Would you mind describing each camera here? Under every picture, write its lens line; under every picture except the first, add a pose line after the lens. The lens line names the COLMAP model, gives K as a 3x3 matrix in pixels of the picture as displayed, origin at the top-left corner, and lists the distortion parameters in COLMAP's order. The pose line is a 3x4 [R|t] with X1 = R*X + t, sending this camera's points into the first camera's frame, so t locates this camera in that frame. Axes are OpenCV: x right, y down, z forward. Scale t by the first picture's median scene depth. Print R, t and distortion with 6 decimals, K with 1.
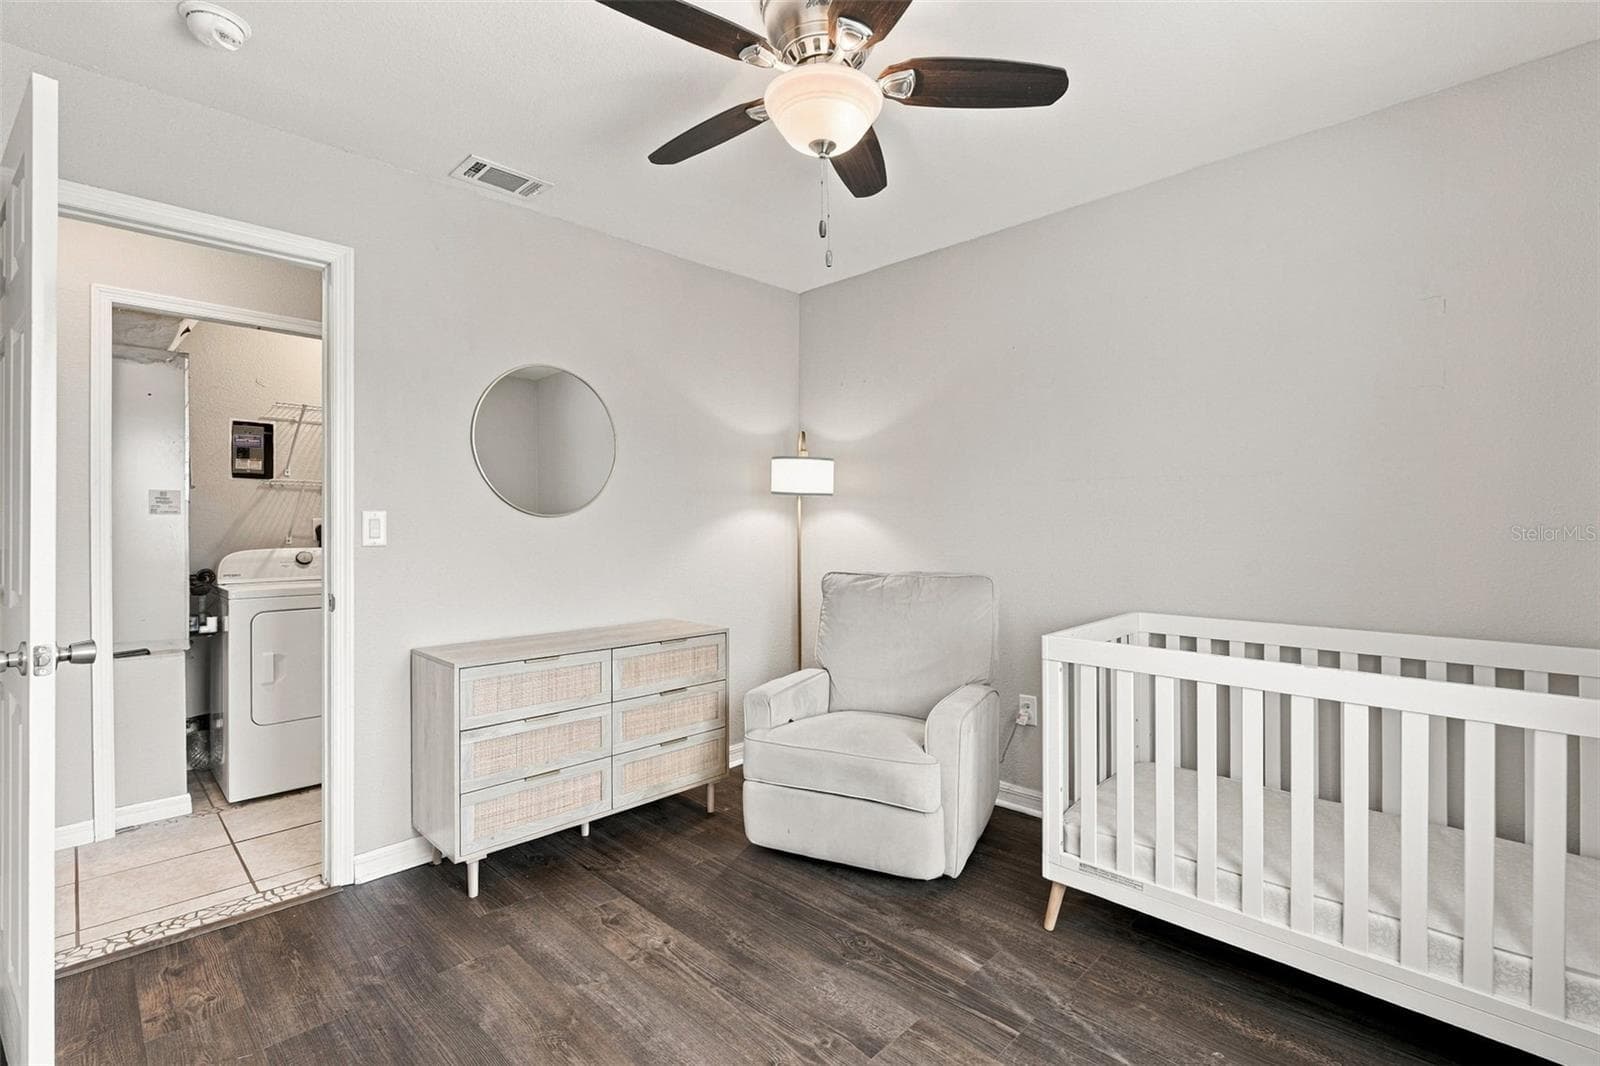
lens RADIAL K [[720.4, 0, 799.7], [0, 720.4, 529.0], [0, 0, 1]] dist [-0.001433, 0.000159]
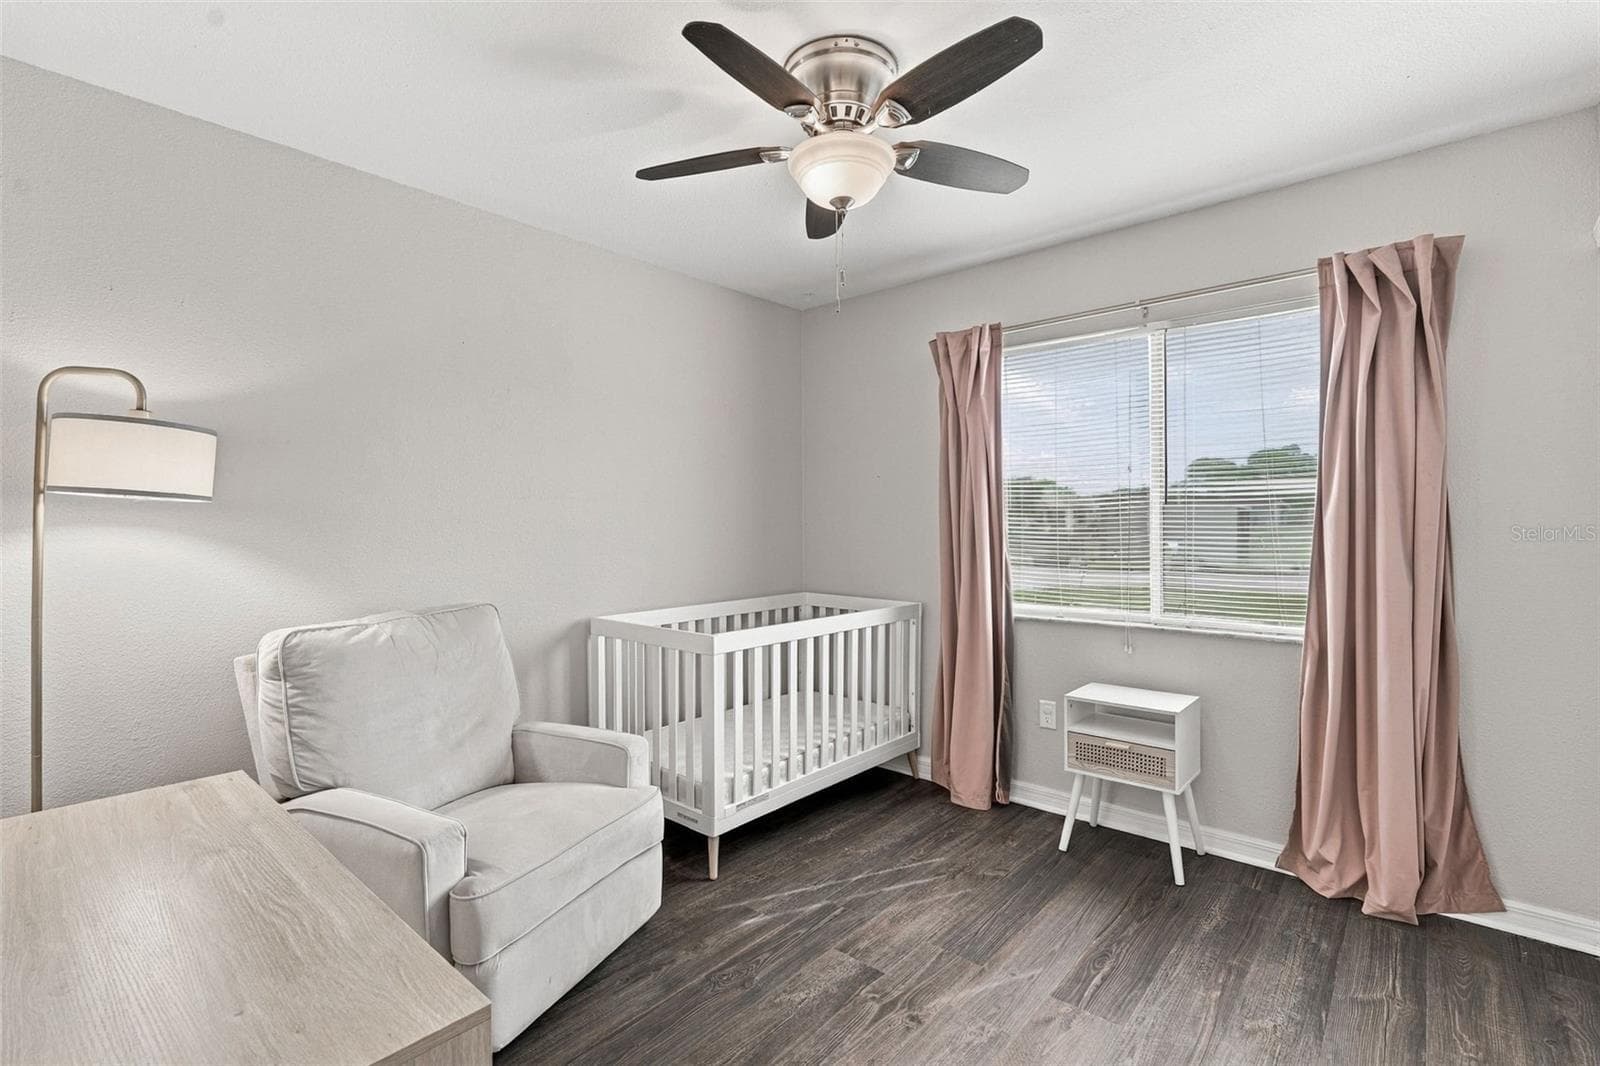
lens RADIAL K [[720.4, 0, 799.7], [0, 720.4, 529.0], [0, 0, 1]] dist [-0.001433, 0.000159]
pose [[-0.060855, 0.003313, 0.998141, -0.947992], [0.012701, 0.999916, -0.002544, -0.025163], [-0.998066, 0.012522, -0.060892, 1.014289]]
